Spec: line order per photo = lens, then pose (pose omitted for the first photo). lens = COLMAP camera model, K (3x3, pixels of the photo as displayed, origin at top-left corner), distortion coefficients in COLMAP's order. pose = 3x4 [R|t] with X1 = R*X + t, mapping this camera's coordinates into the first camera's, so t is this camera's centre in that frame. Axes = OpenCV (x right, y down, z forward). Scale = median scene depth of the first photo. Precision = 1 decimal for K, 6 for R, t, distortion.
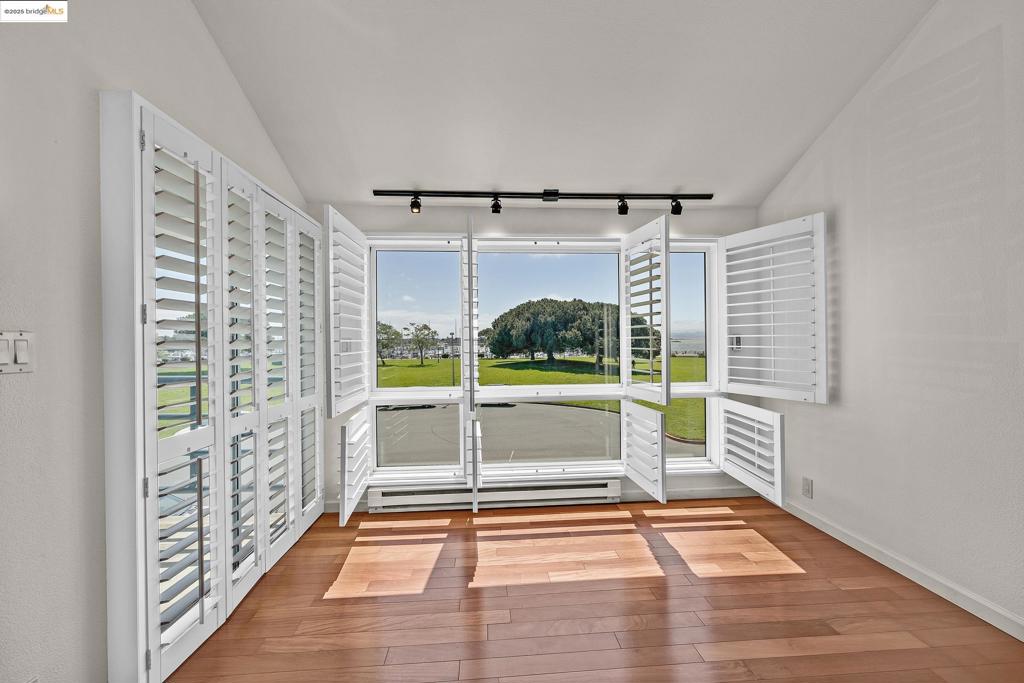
lens RADIAL K [[410.0, 0, 512.9], [0, 410.0, 340.6], [0, 0, 1]] dist [-0.001367, -0.000399]
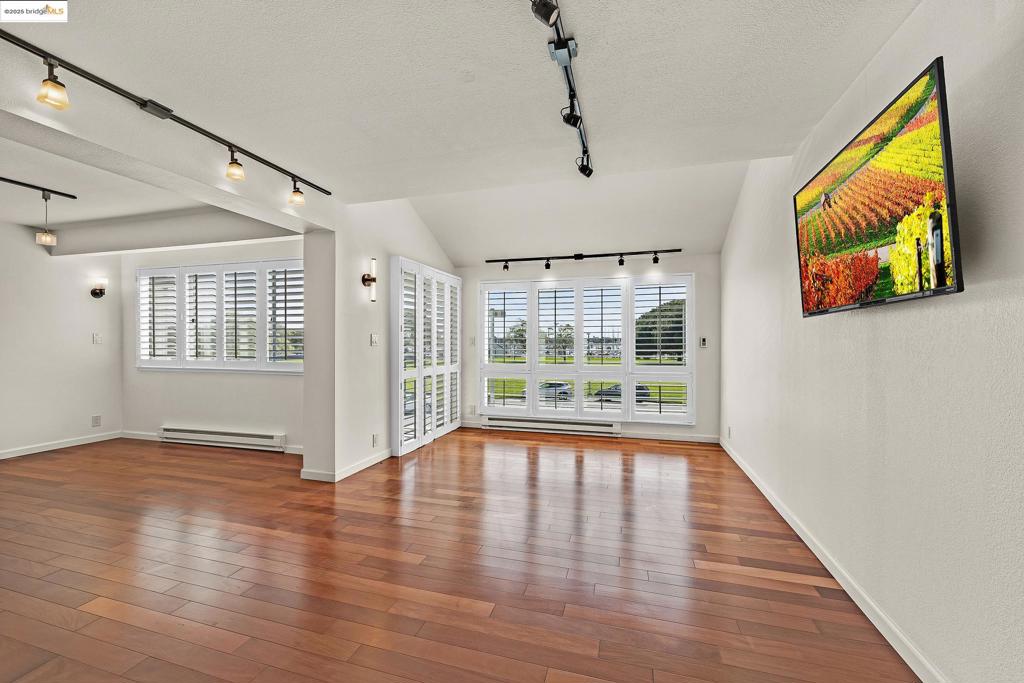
lens RADIAL K [[410.0, 0, 512.9], [0, 410.0, 340.6], [0, 0, 1]] dist [-0.001367, -0.000399]
pose [[0.937187, 0.011403, -0.348640, 0.443878], [-0.011080, 0.999934, 0.002919, 0.003307], [0.348651, 0.001128, 0.937252, -0.741602]]
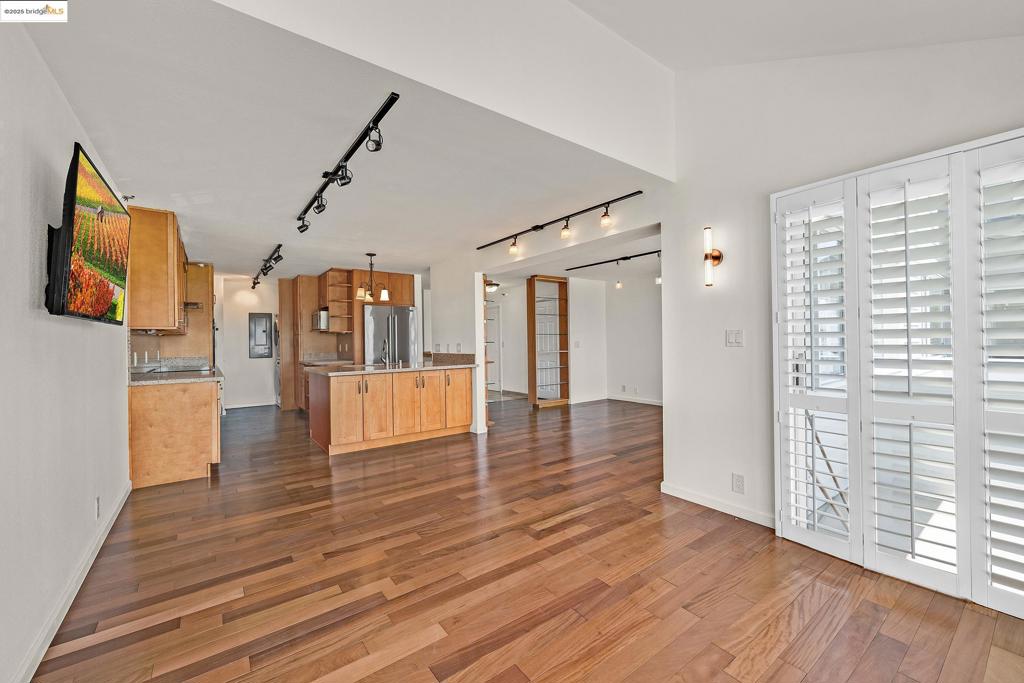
lens RADIAL K [[408.9, 0, 509.5], [0, 408.9, 340.5], [0, 0, 1]] dist [0.000273, -0.000061]
pose [[-0.842453, 0.027678, -0.538059, 0.480298], [0.027167, 0.999591, 0.008883, -0.006704], [0.538085, -0.007134, -0.842860, 0.887450]]
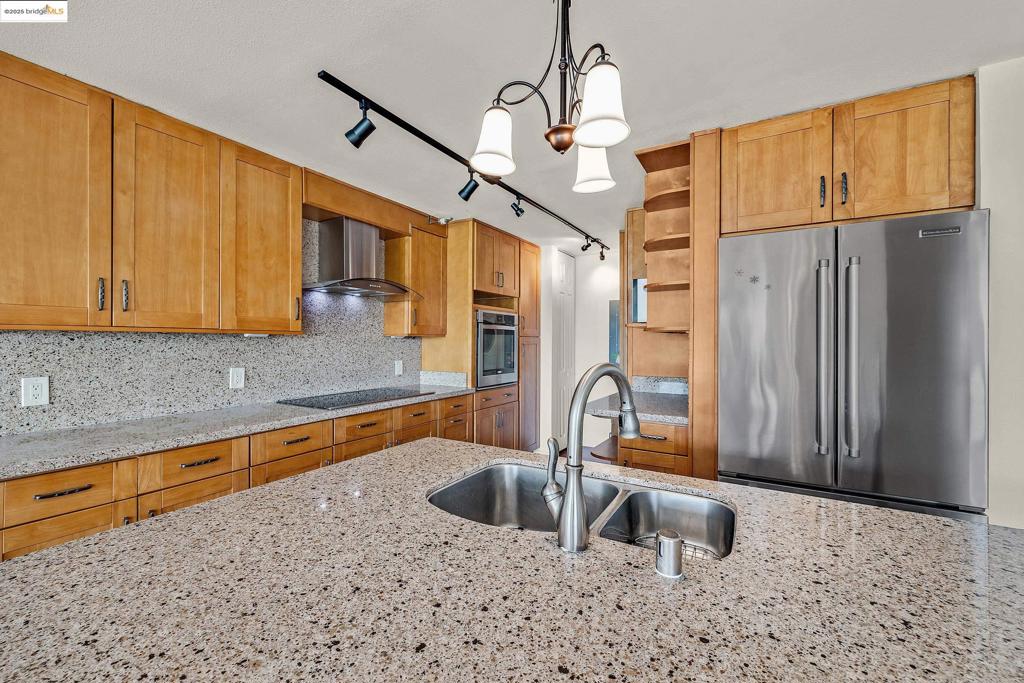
lens RADIAL K [[410.0, 0, 512.9], [0, 410.0, 340.6], [0, 0, 1]] dist [-0.001367, -0.000399]
pose [[-0.823472, 0.012770, 0.567214, -0.165180], [0.008848, 0.999914, -0.009667, -0.032647], [-0.567289, -0.002942, -0.823514, -0.692432]]
